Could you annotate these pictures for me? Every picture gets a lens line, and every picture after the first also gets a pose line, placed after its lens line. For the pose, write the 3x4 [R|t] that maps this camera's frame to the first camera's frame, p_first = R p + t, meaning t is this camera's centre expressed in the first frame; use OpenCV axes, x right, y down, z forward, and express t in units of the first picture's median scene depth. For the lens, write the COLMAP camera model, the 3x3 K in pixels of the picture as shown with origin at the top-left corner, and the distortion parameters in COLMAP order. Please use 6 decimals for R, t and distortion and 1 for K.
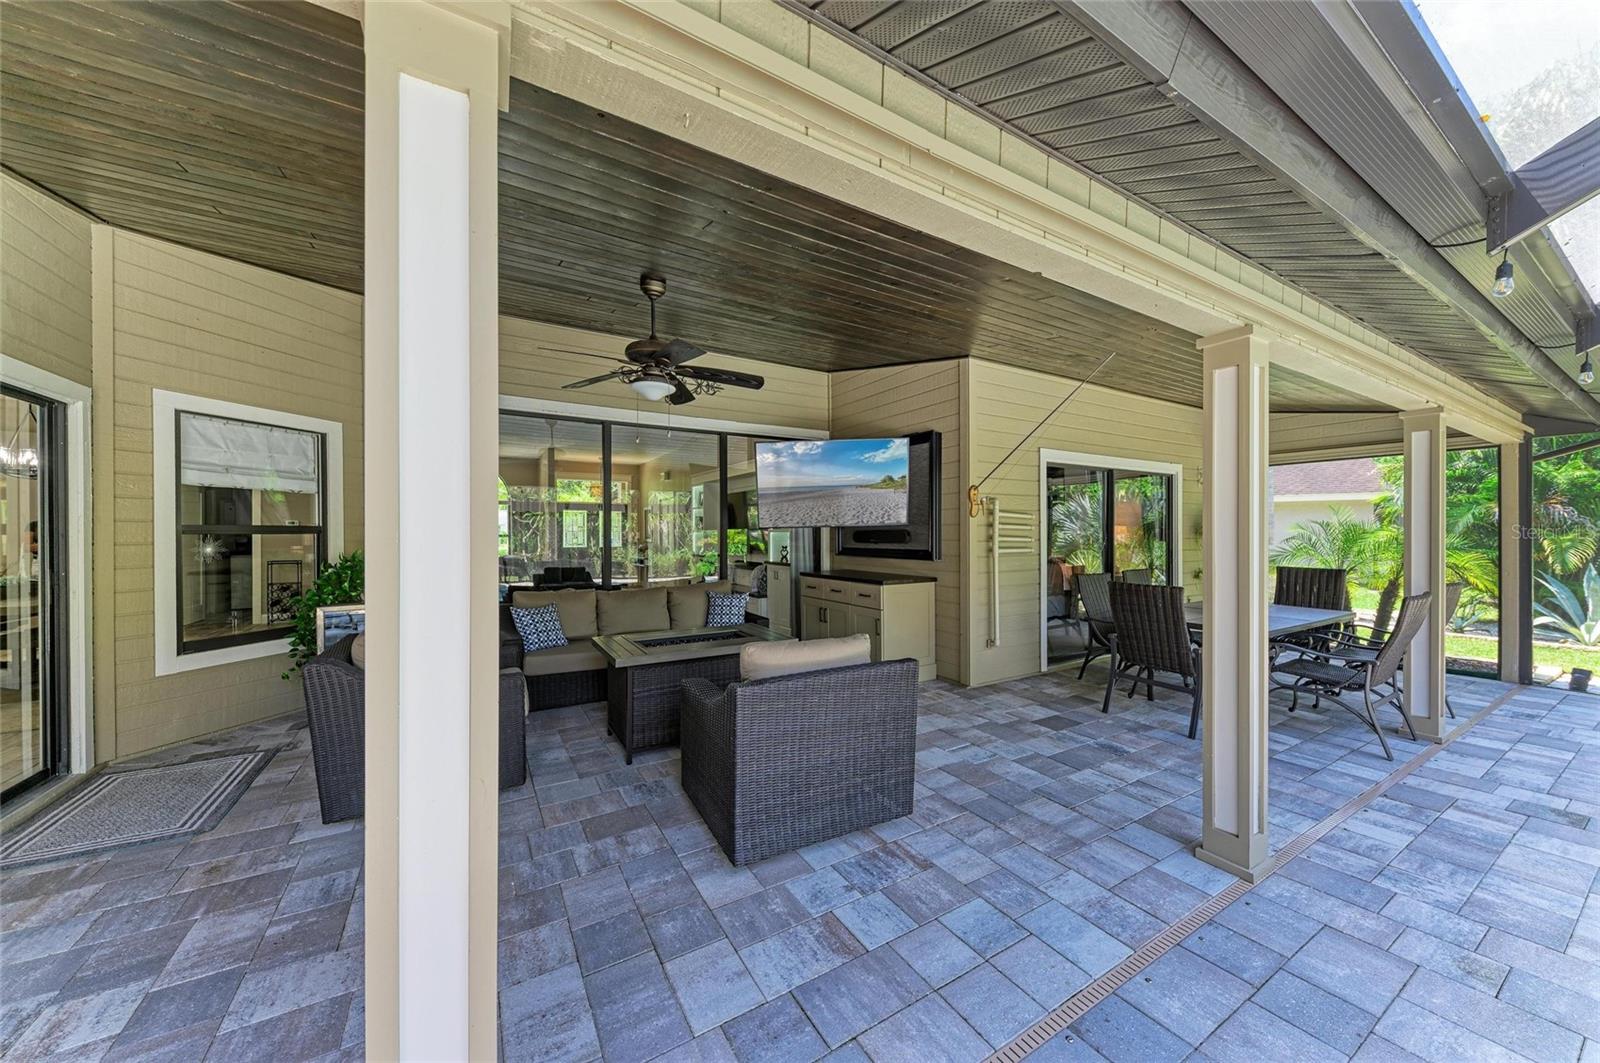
lens RADIAL K [[574.0, 0, 806.0], [0, 574.0, 532.9], [0, 0, 1]] dist [0.002428, 0.000083]
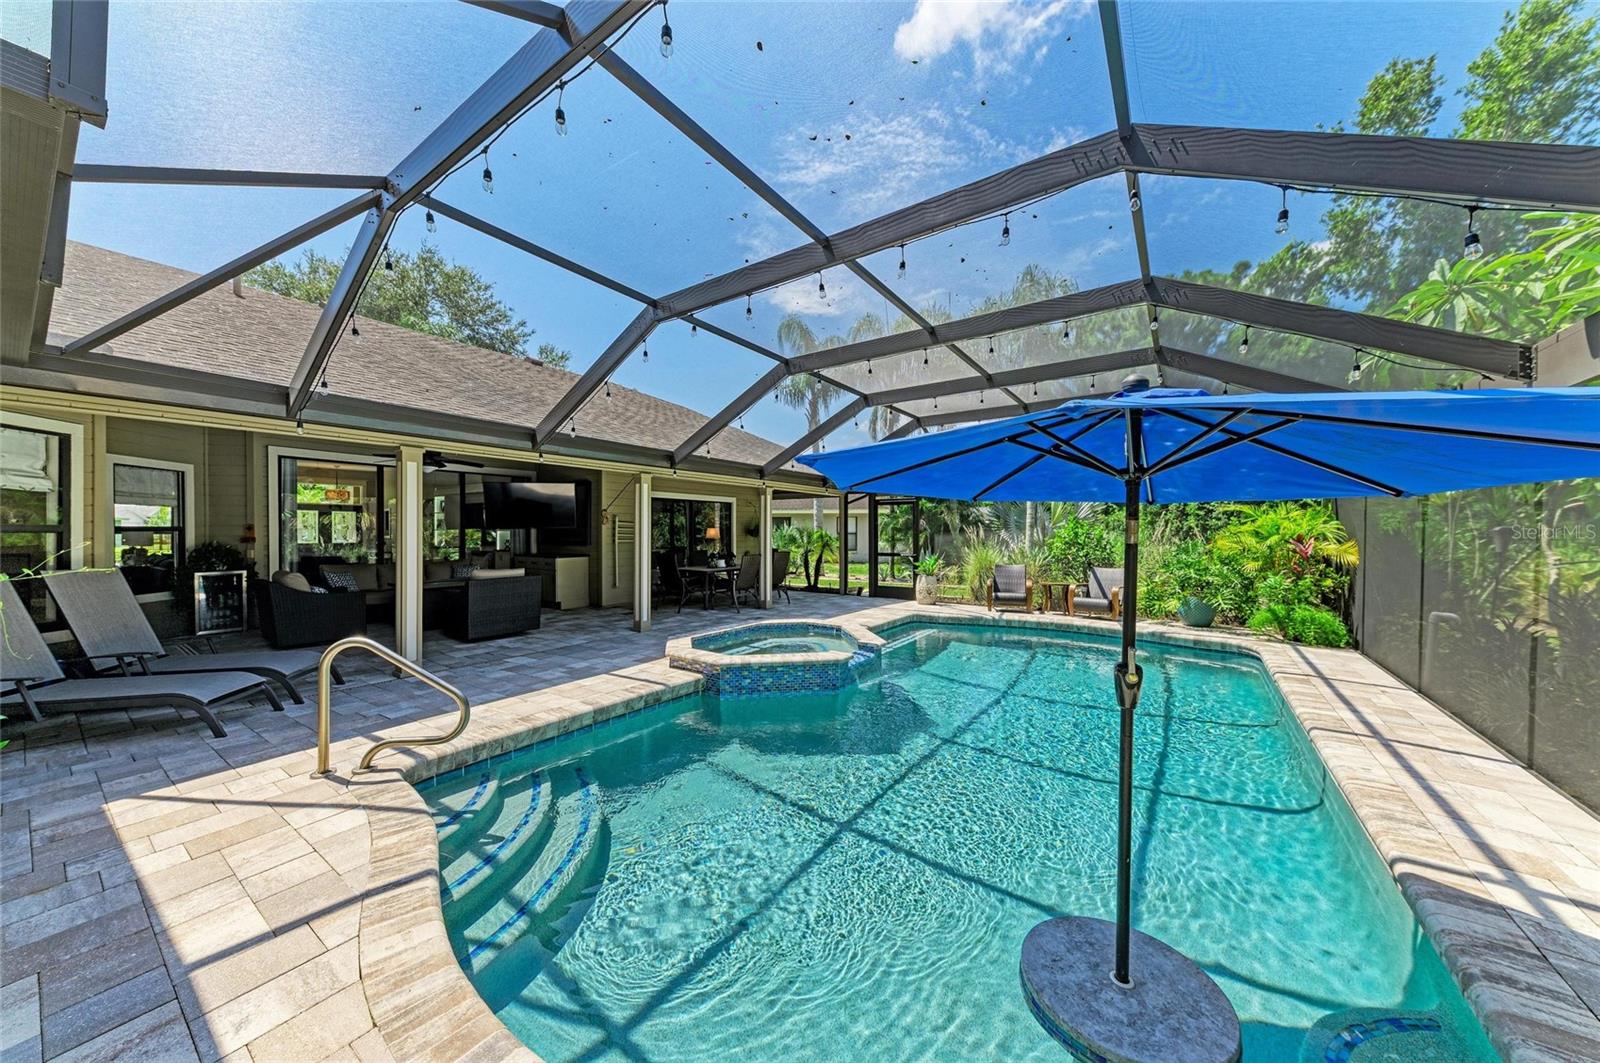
lens RADIAL K [[533.6, 0, 809.9], [0, 533.6, 534.9], [0, 0, 1]] dist [0.001731, 0.000060]
pose [[0.906278, 0.002505, 0.422674, 0.110646], [-0.004274, 0.999986, 0.003237, 0.000400], [-0.422660, -0.004740, 0.906276, -0.800625]]
